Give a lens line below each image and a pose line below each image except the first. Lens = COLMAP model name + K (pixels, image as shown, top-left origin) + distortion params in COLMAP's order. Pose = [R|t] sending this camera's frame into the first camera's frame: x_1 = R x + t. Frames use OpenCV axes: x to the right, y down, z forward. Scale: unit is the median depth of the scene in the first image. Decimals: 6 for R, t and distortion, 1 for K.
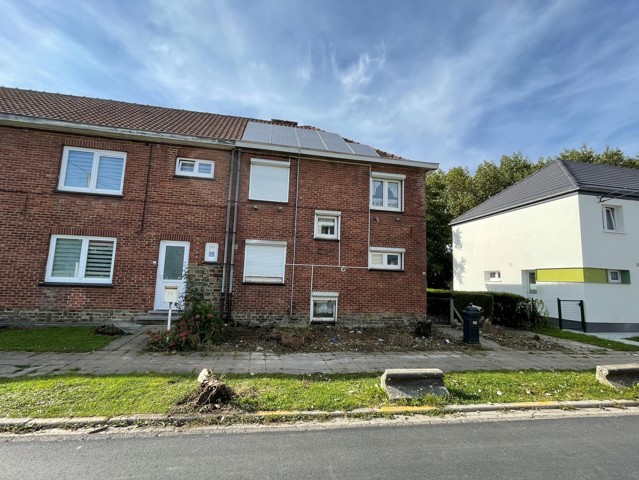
lens RADIAL K [[300.1, 0, 319.2], [0, 300.1, 242.3], [0, 0, 1]] dist [-0.005320, 0.004494]
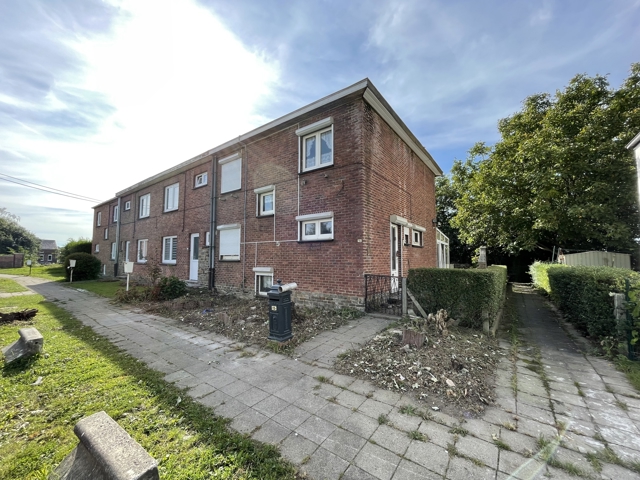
lens RADIAL K [[259.3, 0, 323.4], [0, 259.3, 244.3], [0, 0, 1]] dist [-0.000678, 0.000650]
pose [[0.672085, -0.075758, -0.736589, 0.829291], [0.109685, 0.993964, -0.002149, 0.114780], [0.732305, -0.079348, 0.676338, 0.570488]]
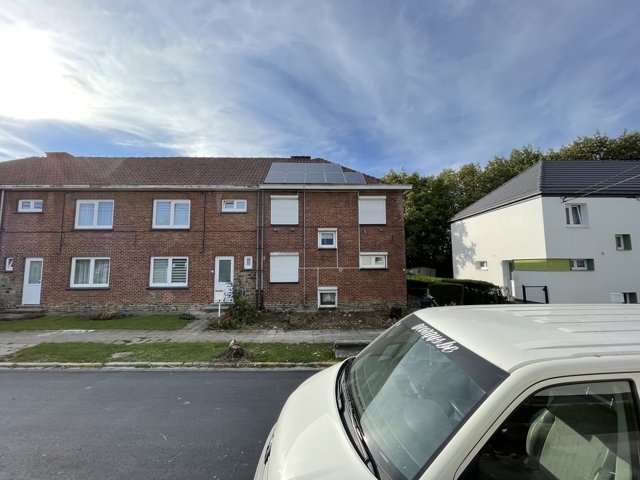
lens RADIAL K [[259.3, 0, 319.1], [0, 259.3, 242.5], [0, 0, 1]] dist [-0.000678, 0.000650]
pose [[0.986813, -0.054322, -0.152479, 0.178927], [0.059051, 0.997899, 0.026654, -0.076573], [0.150711, -0.035307, 0.987947, -0.196703]]
